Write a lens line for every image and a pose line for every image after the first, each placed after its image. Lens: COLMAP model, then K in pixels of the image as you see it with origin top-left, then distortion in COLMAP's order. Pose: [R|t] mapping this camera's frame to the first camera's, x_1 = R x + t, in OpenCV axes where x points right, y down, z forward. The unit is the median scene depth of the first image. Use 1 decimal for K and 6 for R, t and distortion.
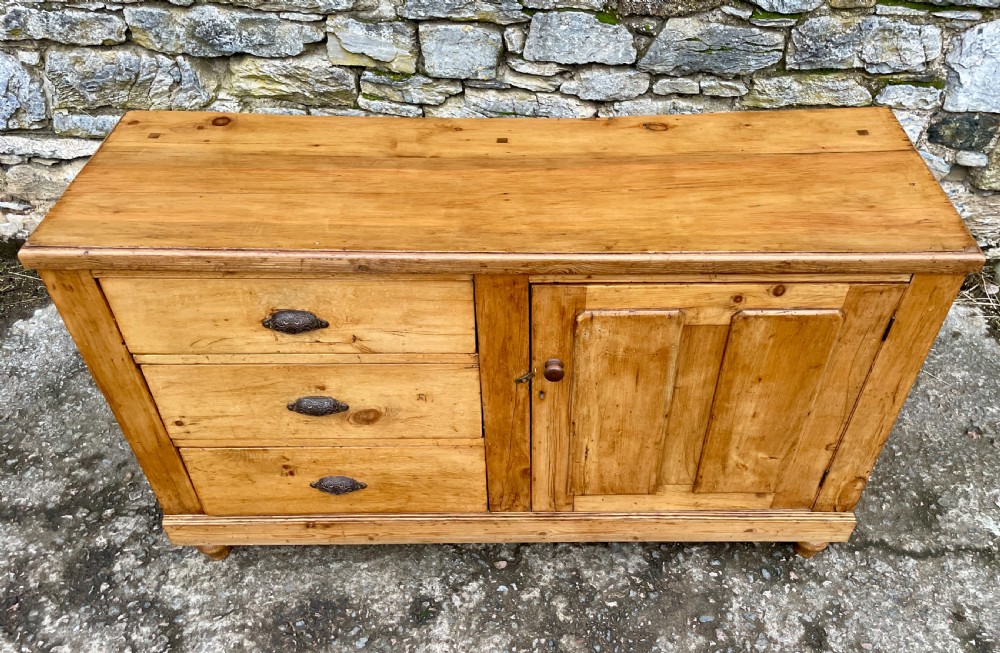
lens RADIAL K [[787.8, 0, 524.3], [0, 787.8, 329.9], [0, 0, 1]] dist [0.091410, -0.126643]
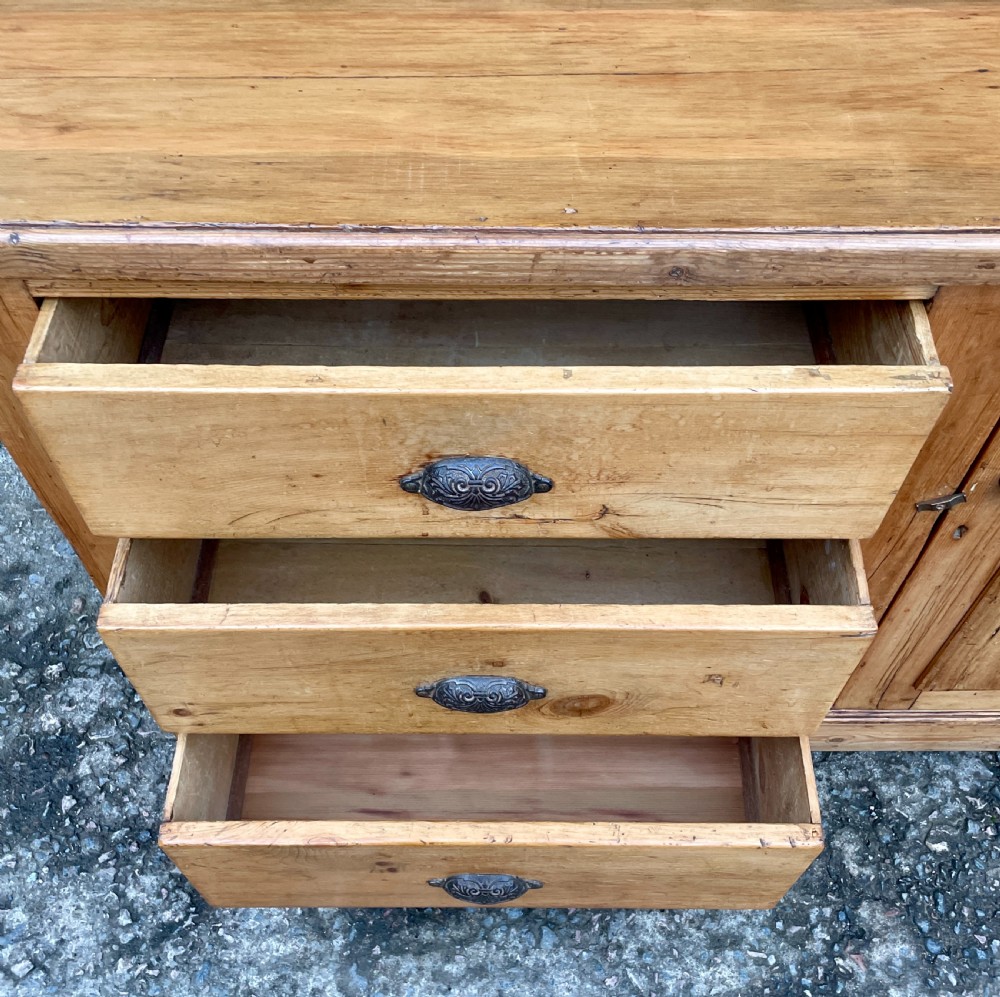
lens RADIAL K [[1038.8, 0, 485.1], [0, 1038.8, 559.9], [0, 0, 1]] dist [0.042249, -0.033548]
pose [[0.999766, 0.003298, -0.021369, -0.204883], [0.002210, 0.967533, 0.252734, -0.050143], [0.021509, -0.252722, 0.967300, 0.310971]]
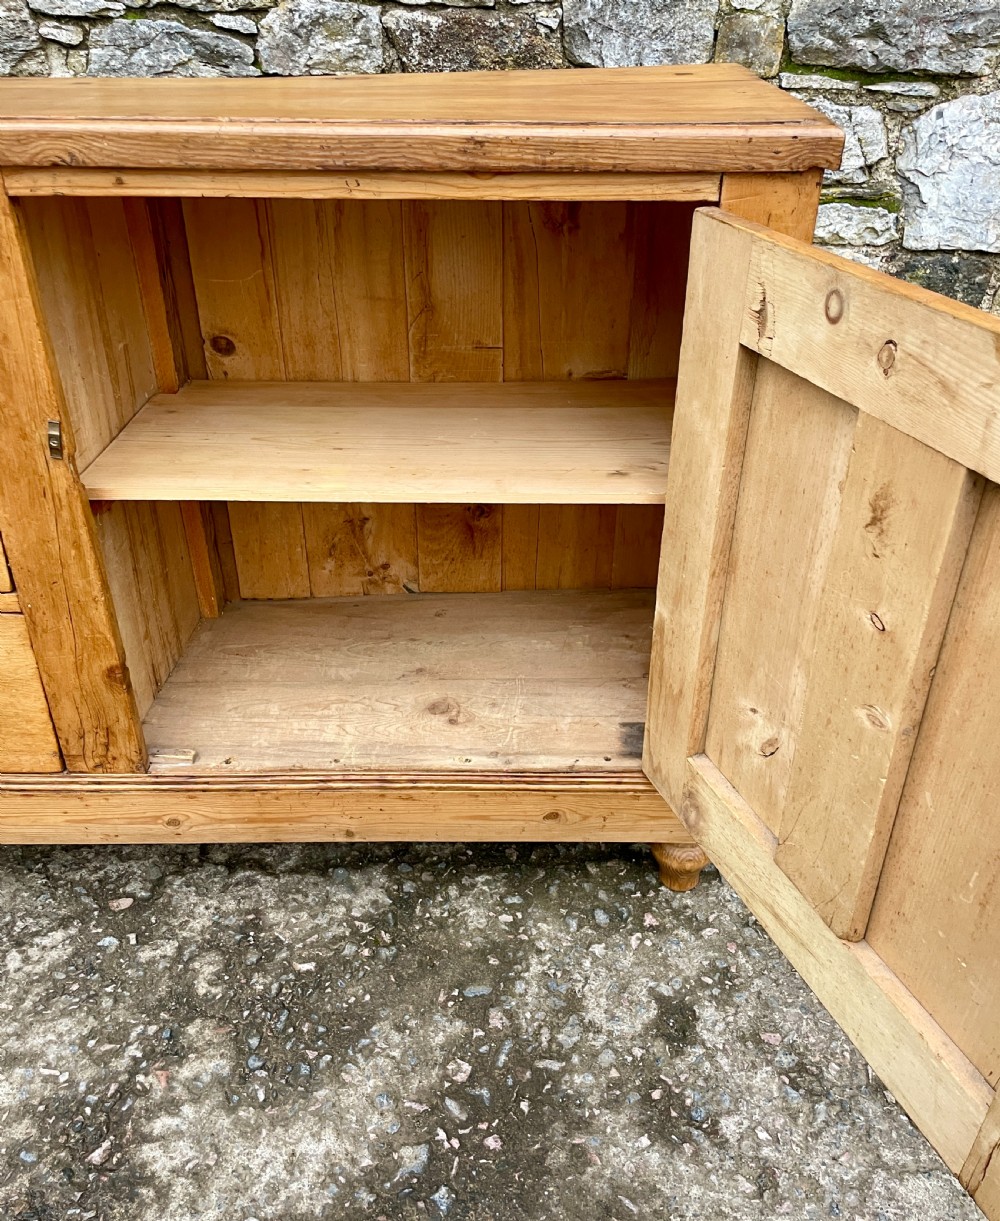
lens RADIAL K [[1020.9, 0, 508.7], [0, 1020.9, 594.1], [0, 0, 1]] dist [0.091839, -0.124360]
pose [[0.999967, 0.007733, 0.002489, 0.244285], [-0.007036, 0.977597, -0.210369, 0.246497], [-0.004060, 0.210344, 0.977619, 0.270825]]
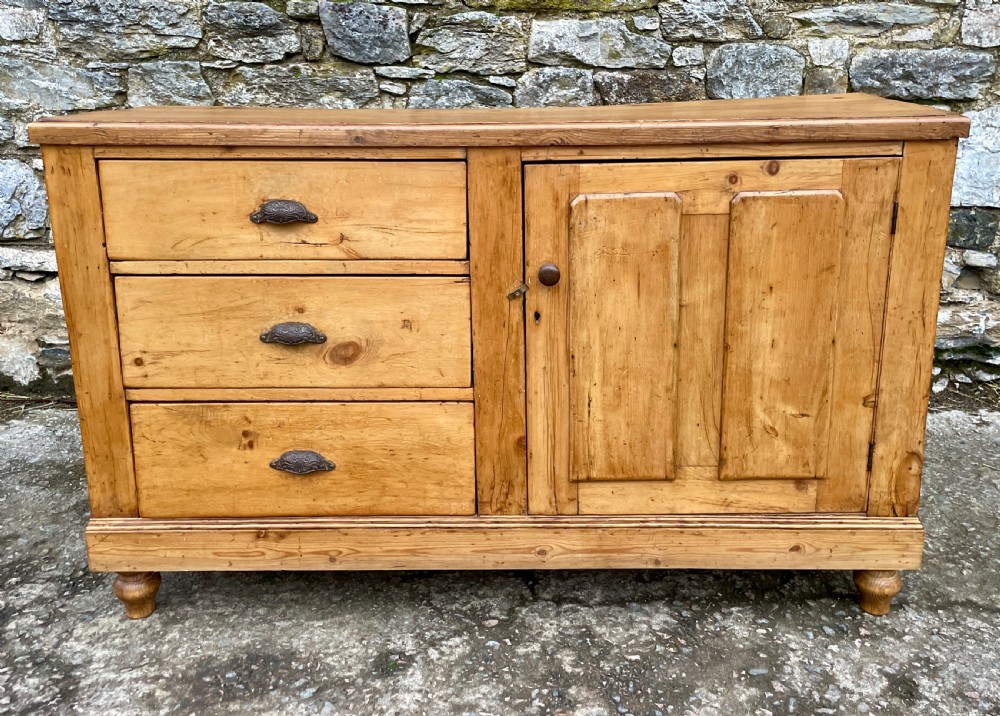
lens RADIAL K [[893.9, 0, 504.4], [0, 893.9, 285.1], [0, 0, 1]] dist [0.090843, -0.122360]
pose [[0.999851, -0.006281, -0.016104, 0.000957], [-0.002090, 0.880897, -0.473303, 0.445192], [0.017159, 0.473266, 0.880752, 0.049671]]
